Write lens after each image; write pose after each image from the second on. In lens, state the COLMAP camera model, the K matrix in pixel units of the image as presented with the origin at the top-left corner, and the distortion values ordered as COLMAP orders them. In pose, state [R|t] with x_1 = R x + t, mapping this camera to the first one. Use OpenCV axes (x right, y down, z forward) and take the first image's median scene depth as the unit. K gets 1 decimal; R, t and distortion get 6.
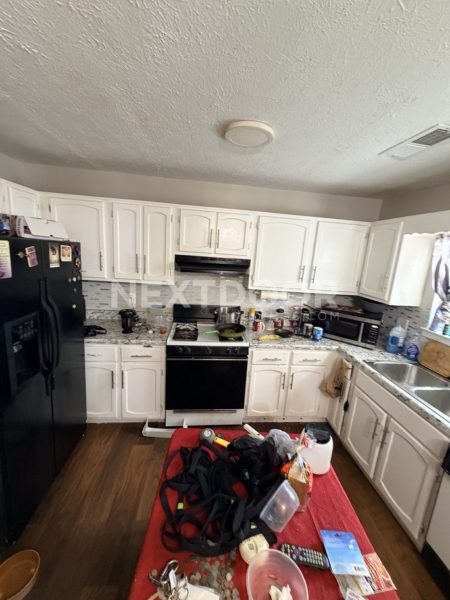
lens RADIAL K [[238.1, 0, 226.0], [0, 238.1, 299.6], [0, 0, 1]] dist [0.000242, 0.000222]
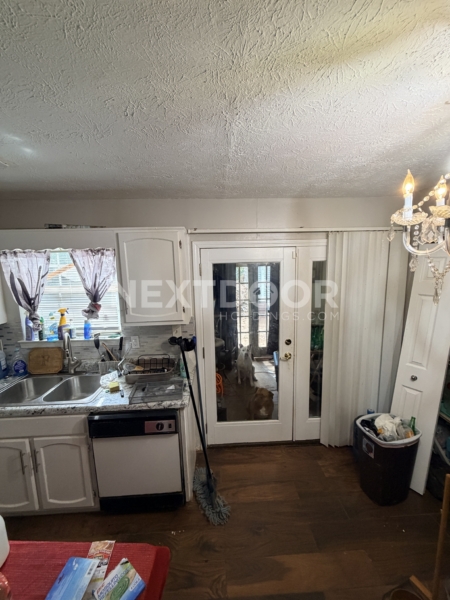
lens RADIAL K [[238.1, 0, 225.3], [0, 238.1, 299.2], [0, 0, 1]] dist [0.000242, 0.000222]
pose [[0.047991, -0.208811, 0.976778, -0.100643], [0.228118, 0.954352, 0.192809, -0.055762], [-0.972450, 0.213567, 0.093433, 0.016390]]
